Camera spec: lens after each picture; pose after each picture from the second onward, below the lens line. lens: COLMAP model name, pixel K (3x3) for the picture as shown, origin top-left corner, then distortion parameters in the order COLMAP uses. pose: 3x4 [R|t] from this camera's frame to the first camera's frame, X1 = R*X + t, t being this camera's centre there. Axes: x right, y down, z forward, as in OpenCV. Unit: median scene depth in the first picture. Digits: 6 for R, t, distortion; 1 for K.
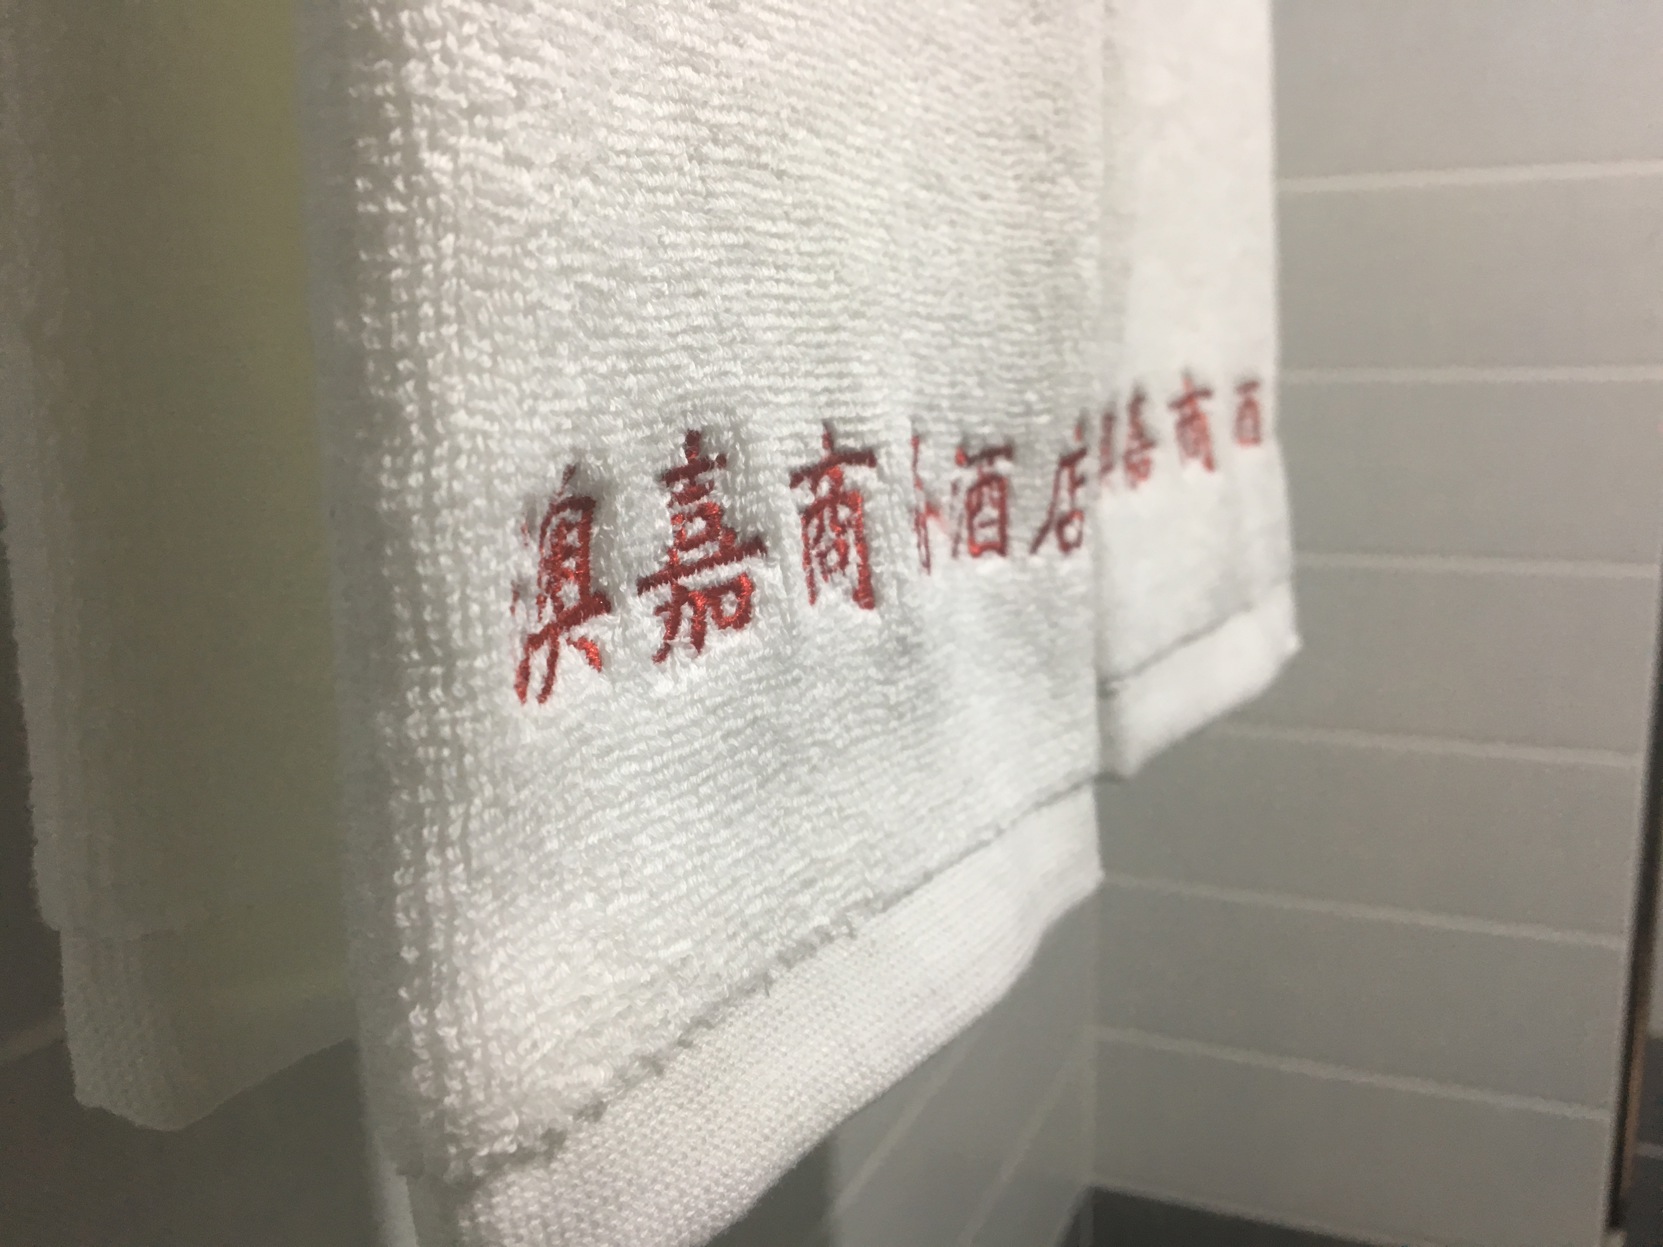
lens RADIAL K [[1404.1, 0, 836.6], [0, 1404.1, 620.9], [0, 0, 1]] dist [0.020739, 0.000847]
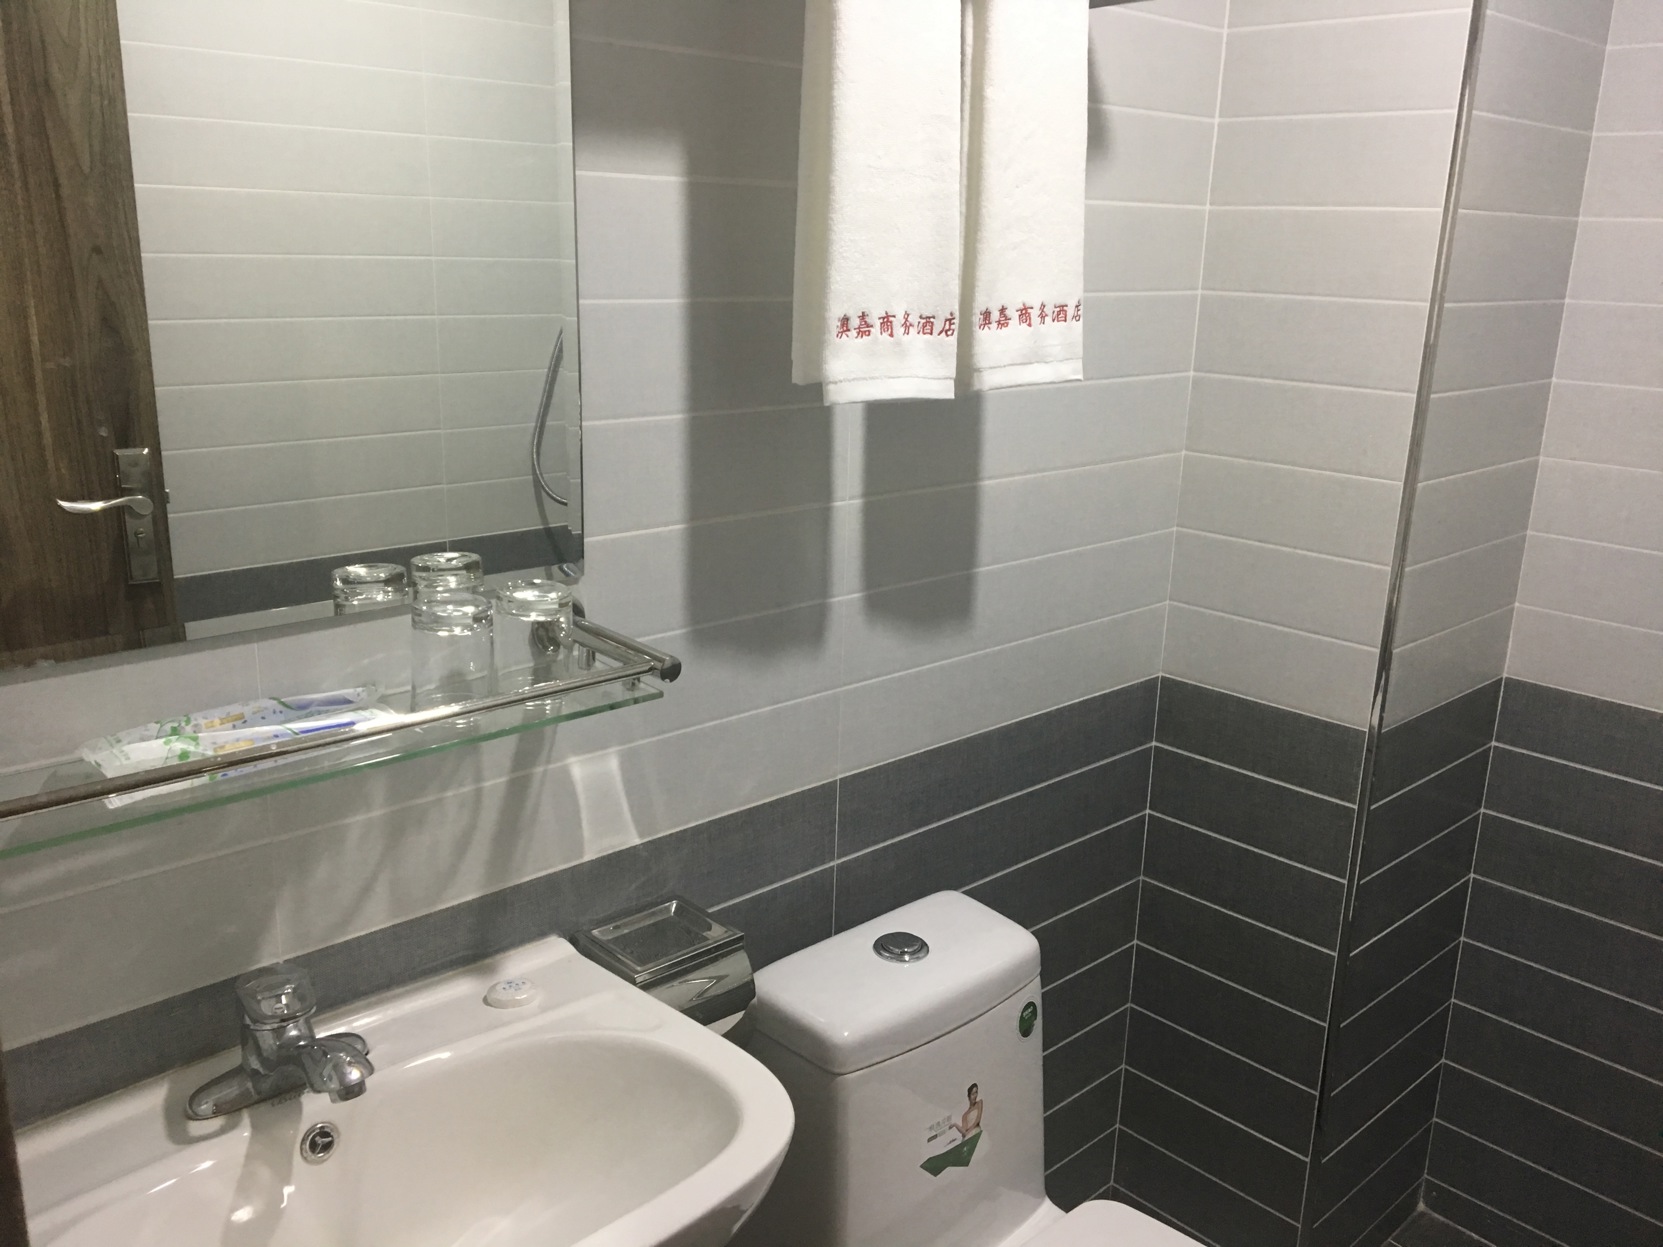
lens RADIAL K [[1404.1, 0, 833.3], [0, 1404.1, 616.8], [0, 0, 1]] dist [0.020739, 0.000847]
pose [[0.911577, 0.134914, -0.388363, 2.865723], [-0.099799, 0.988985, 0.109314, 0.680072], [0.398833, -0.060890, 0.915000, -6.089854]]
